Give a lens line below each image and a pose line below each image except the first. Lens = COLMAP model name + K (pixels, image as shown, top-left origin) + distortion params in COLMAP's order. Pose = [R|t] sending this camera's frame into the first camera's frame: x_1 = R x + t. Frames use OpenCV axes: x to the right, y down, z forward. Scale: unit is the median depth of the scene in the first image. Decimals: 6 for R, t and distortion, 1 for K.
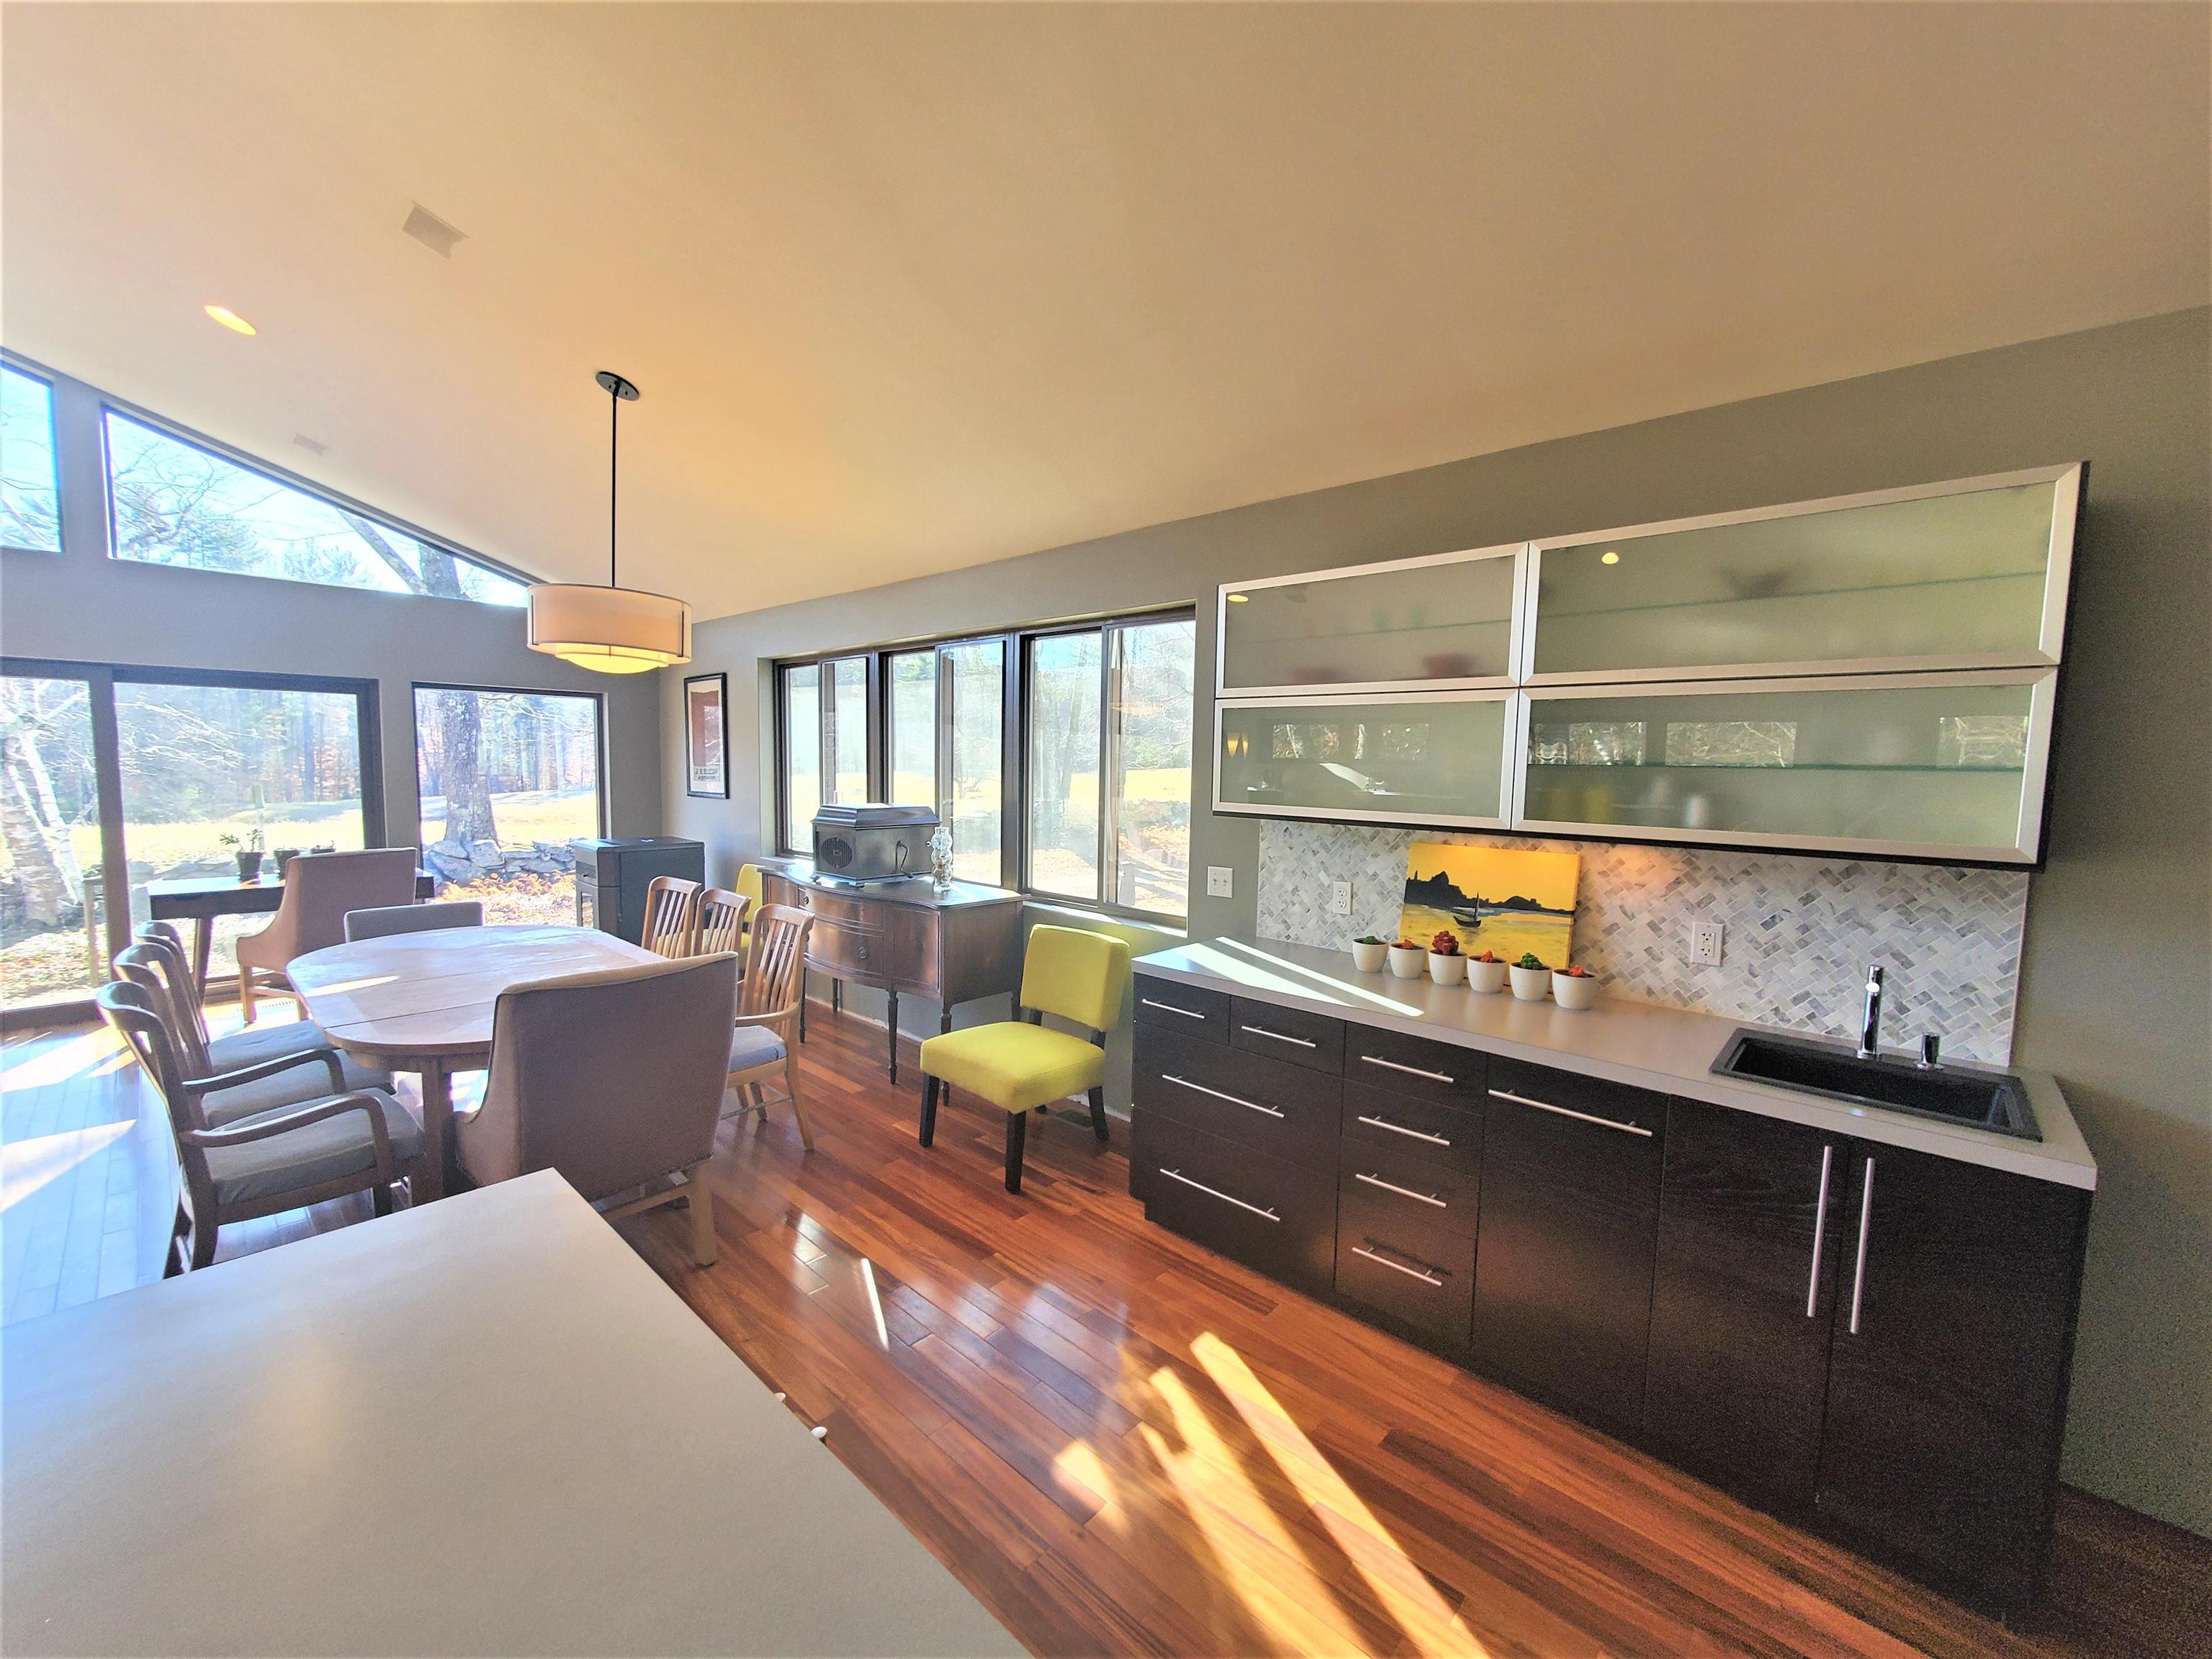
lens RADIAL K [[875.8, 0, 1128.7], [0, 875.8, 831.9], [0, 0, 1]] dist [-0.002635, -0.001845]
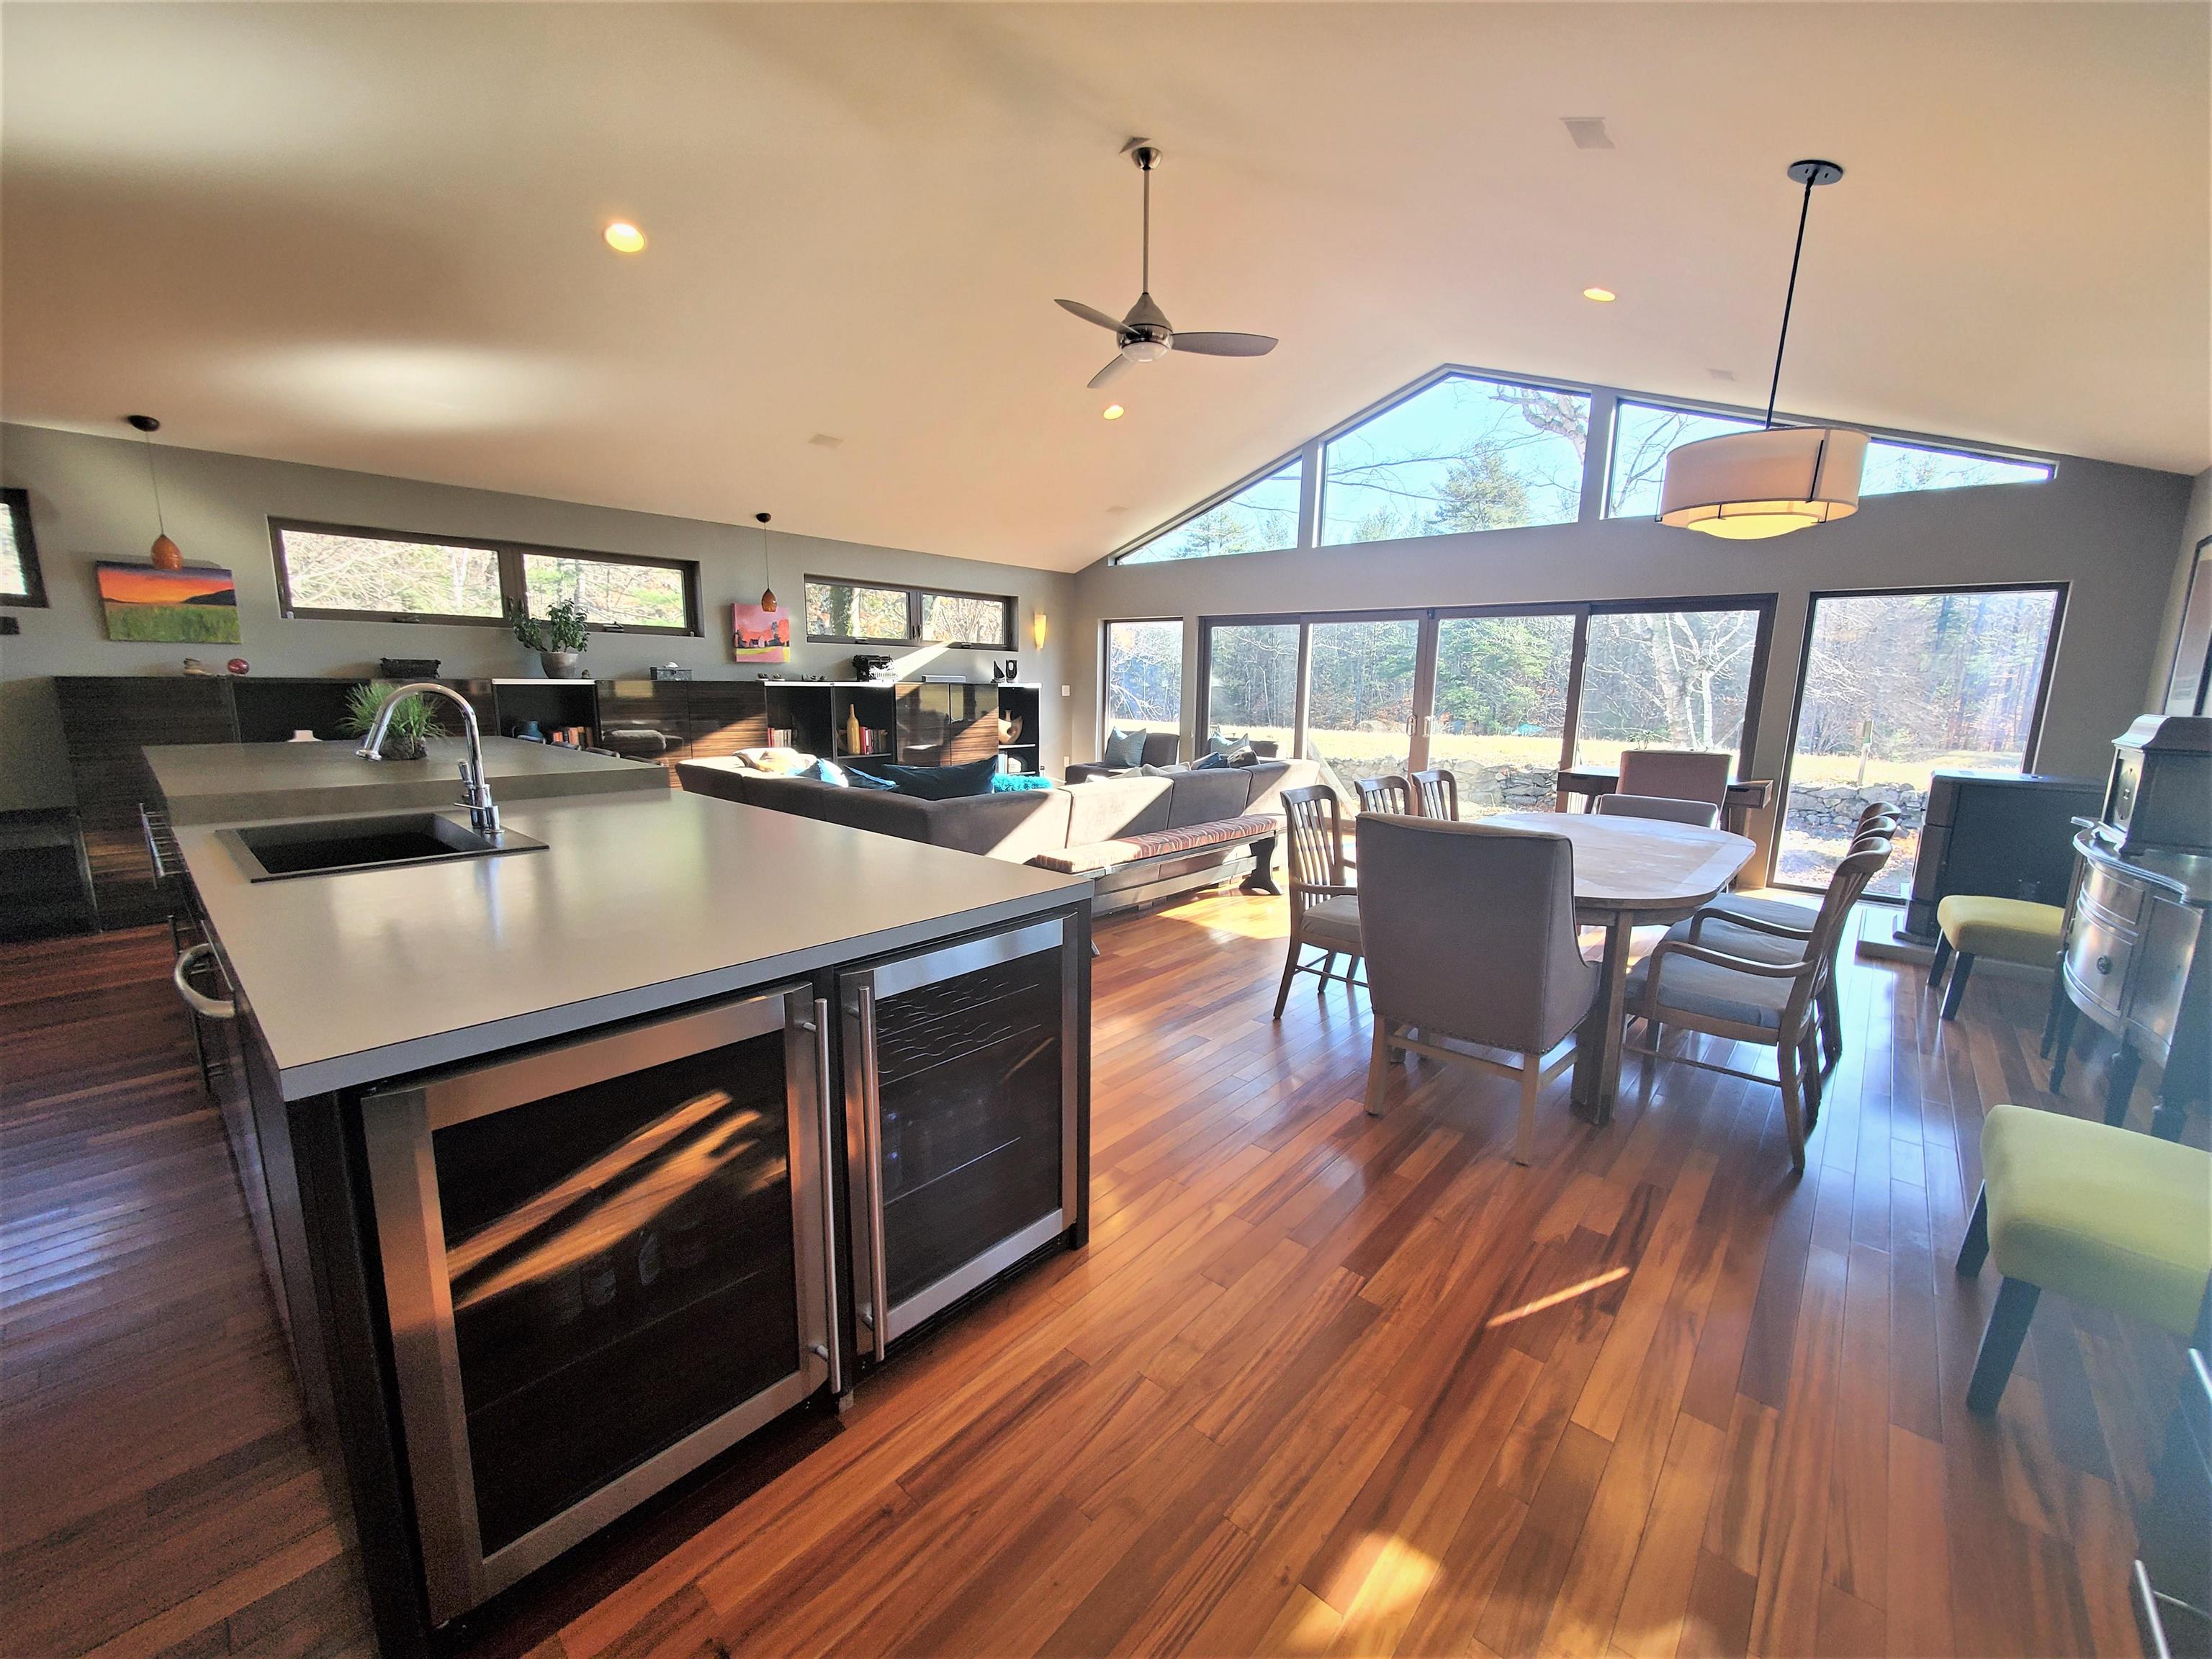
lens RADIAL K [[875.8, 0, 1124.1], [0, 875.8, 833.1], [0, 0, 1]] dist [-0.002635, -0.001845]
pose [[0.011849, 0.154442, -0.987931, 0.240130], [-0.097302, 0.983489, 0.152581, 0.026402], [0.995184, 0.094320, 0.026681, 0.316684]]
